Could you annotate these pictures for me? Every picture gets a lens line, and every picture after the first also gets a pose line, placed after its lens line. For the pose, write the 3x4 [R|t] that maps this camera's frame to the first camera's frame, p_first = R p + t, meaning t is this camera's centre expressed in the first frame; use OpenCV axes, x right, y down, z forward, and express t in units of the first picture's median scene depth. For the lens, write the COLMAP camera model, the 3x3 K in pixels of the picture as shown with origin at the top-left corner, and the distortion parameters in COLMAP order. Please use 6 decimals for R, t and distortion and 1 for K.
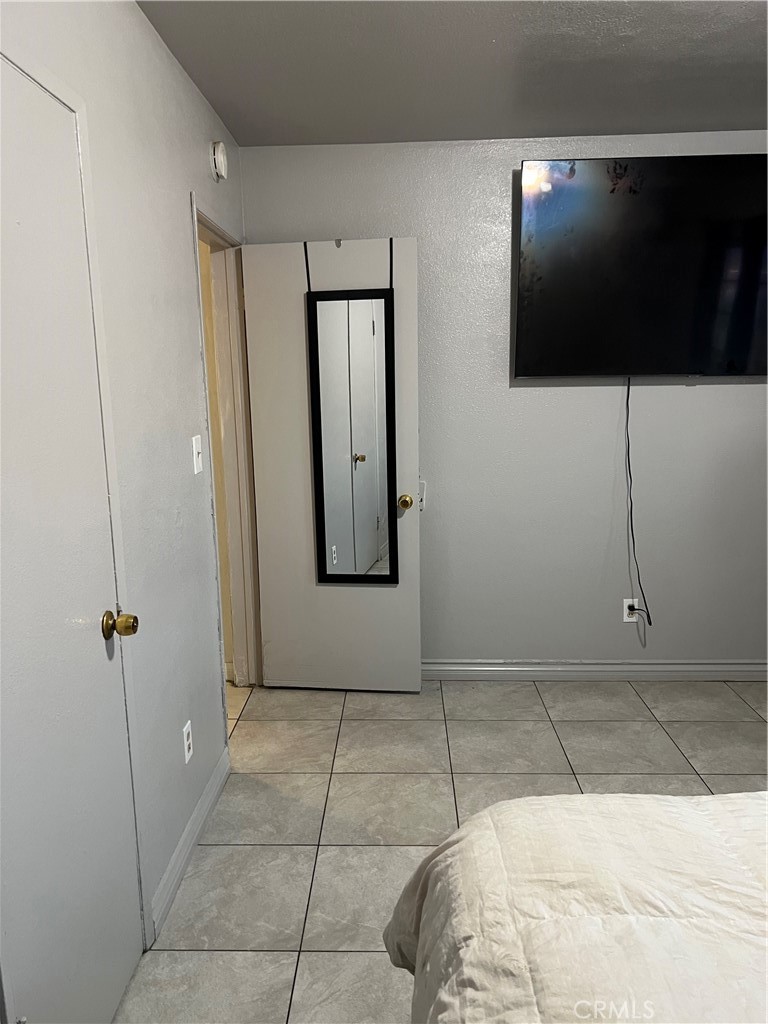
lens RADIAL K [[769.6, 0, 384.0], [0, 769.6, 512.0], [0, 0, 1]] dist [0.036465, -0.003050]
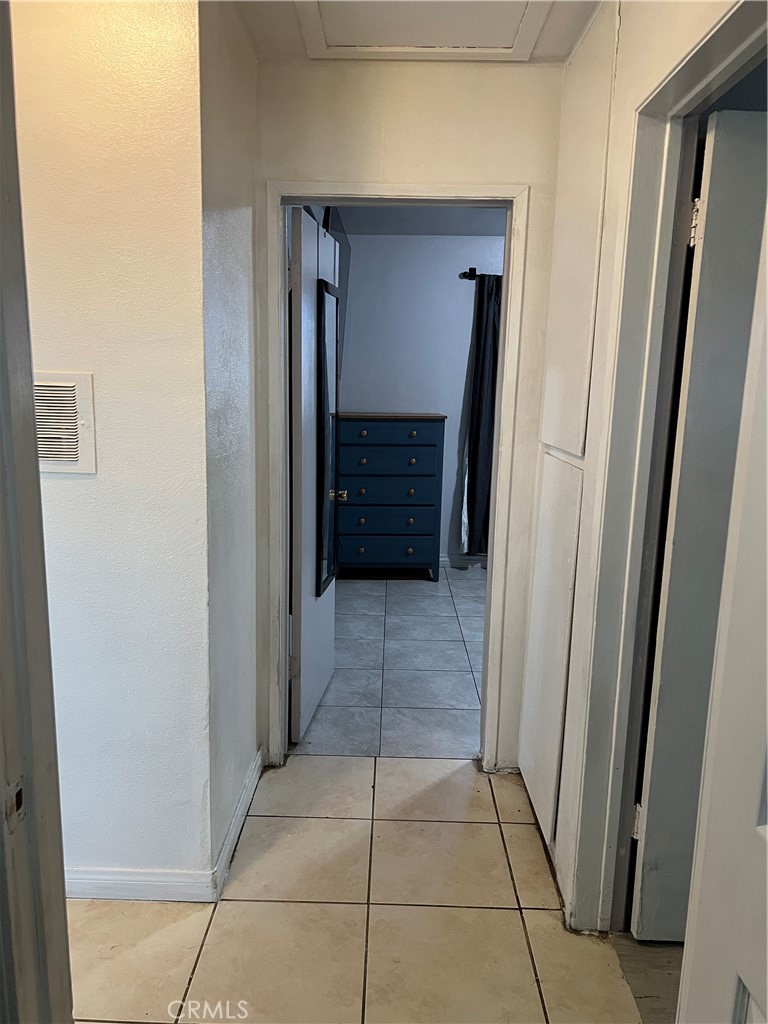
lens RADIAL K [[752.5, 0, 380.7], [0, 752.5, 532.2], [0, 0, 1]] dist [0.004740, -0.001789]
pose [[-0.004615, -0.189880, 0.981797, -1.030733], [0.156464, 0.969577, 0.188252, -0.154538], [-0.987673, 0.154485, 0.025234, 0.960373]]
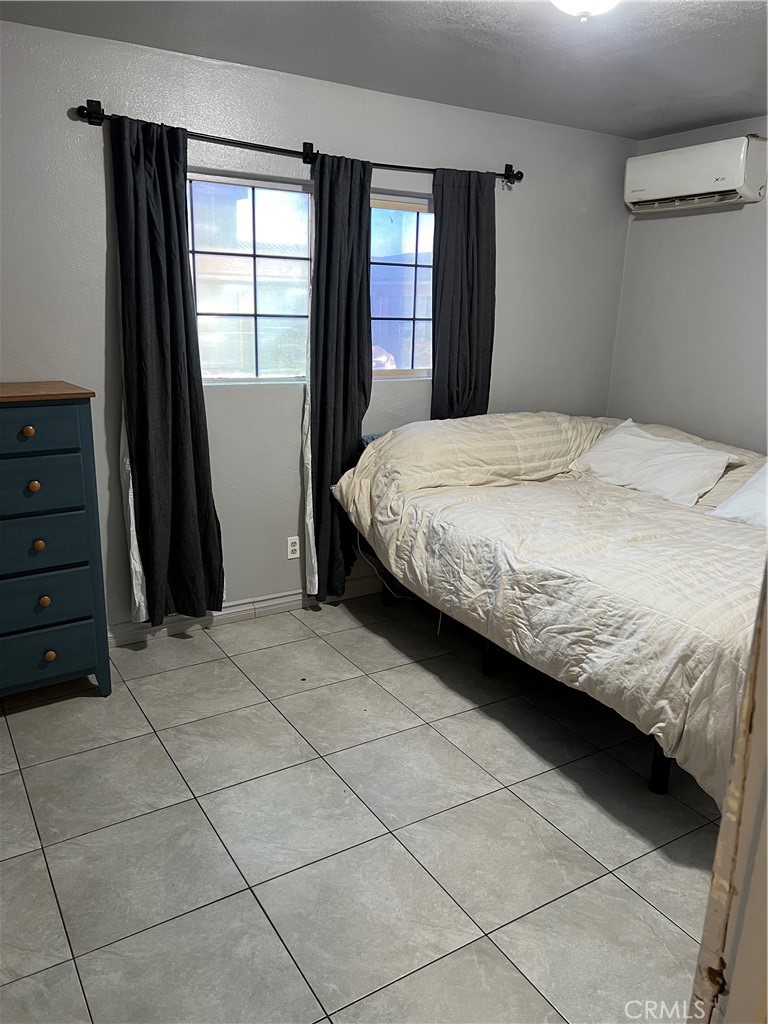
lens RADIAL K [[769.6, 0, 384.0], [0, 769.6, 512.0], [0, 0, 1]] dist [0.036465, -0.003050]
pose [[-0.550076, -0.220637, 0.805441, -0.296161], [0.126237, 0.931417, 0.341359, -0.198771], [-0.825518, 0.289450, -0.484498, 1.011396]]
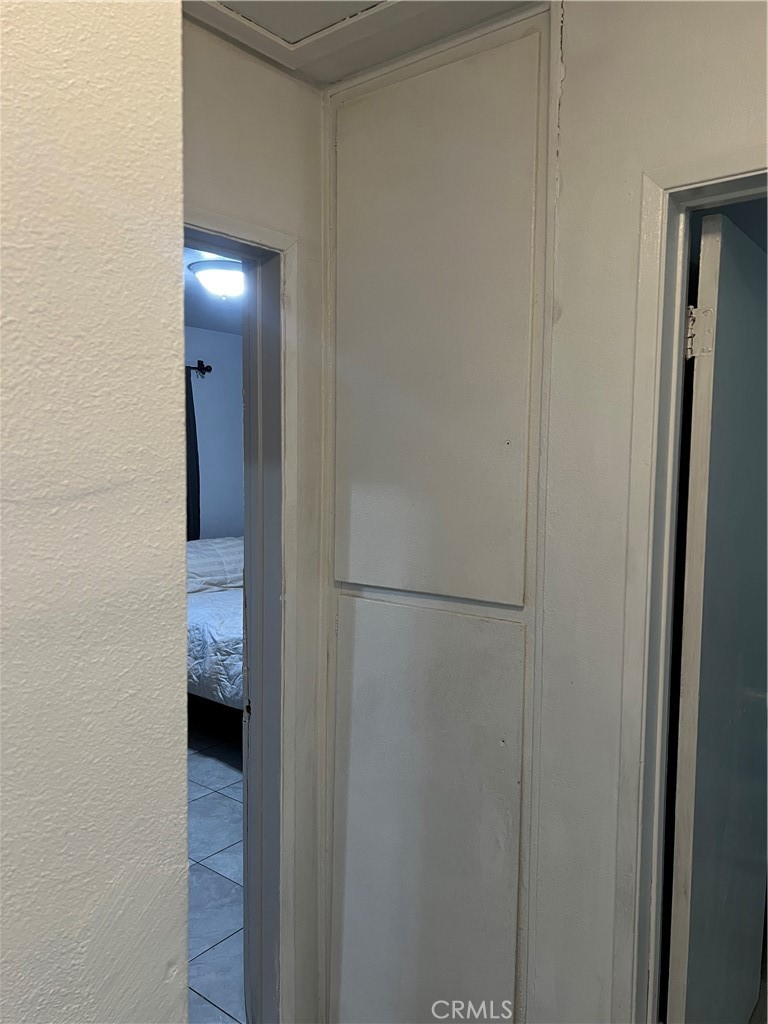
lens RADIAL K [[769.6, 0, 384.0], [0, 769.6, 512.0], [0, 0, 1]] dist [0.036465, -0.003050]
pose [[-0.794200, -0.035473, 0.606620, -0.625328], [0.111311, 0.972910, 0.202623, -0.238792], [-0.597374, 0.228447, -0.768737, 1.215017]]
